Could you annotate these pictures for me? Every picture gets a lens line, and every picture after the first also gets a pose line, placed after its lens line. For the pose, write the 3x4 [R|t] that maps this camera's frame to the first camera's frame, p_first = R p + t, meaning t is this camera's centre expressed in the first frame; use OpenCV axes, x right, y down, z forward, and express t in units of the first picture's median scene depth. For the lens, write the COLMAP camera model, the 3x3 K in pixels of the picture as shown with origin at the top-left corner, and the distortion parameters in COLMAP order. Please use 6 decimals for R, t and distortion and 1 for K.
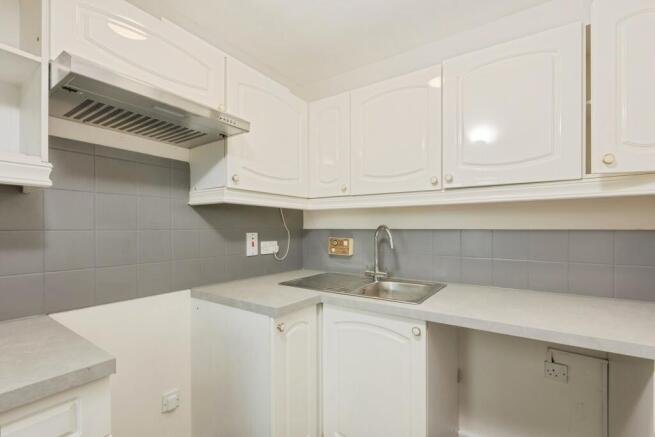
lens RADIAL K [[294.3, 0, 326.0], [0, 294.3, 227.6], [0, 0, 1]] dist [-0.000123, -0.000033]
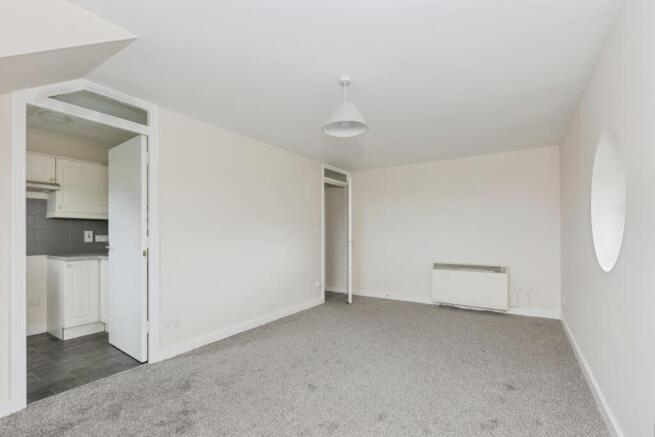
lens RADIAL K [[294.3, 0, 326.0], [0, 294.3, 227.6], [0, 0, 1]] dist [-0.000123, -0.000033]
pose [[0.999824, 0.000074, 0.018737, 1.657780], [0.000275, 0.999827, -0.018618, 0.041049], [-0.018735, 0.018620, 0.999651, -1.301806]]
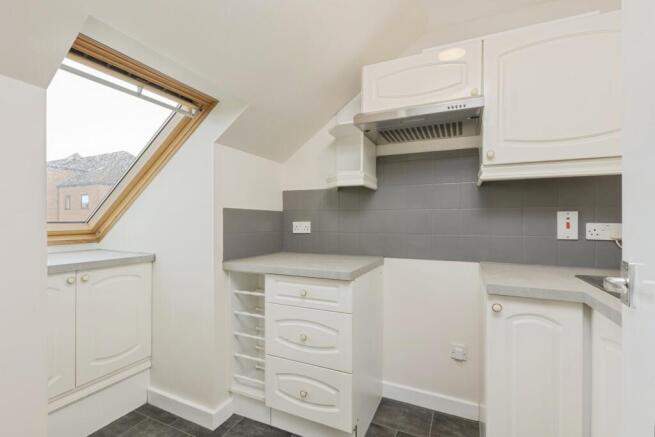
lens RADIAL K [[301.3, 0, 327.5], [0, 301.3, 218.5], [0, 0, 1]] dist [-0.000606, -0.000058]
pose [[0.175436, -0.005453, -0.984476, 0.554352], [-0.001996, 0.999981, -0.005895, 0.053809], [0.984489, 0.002999, 0.175422, 0.250832]]
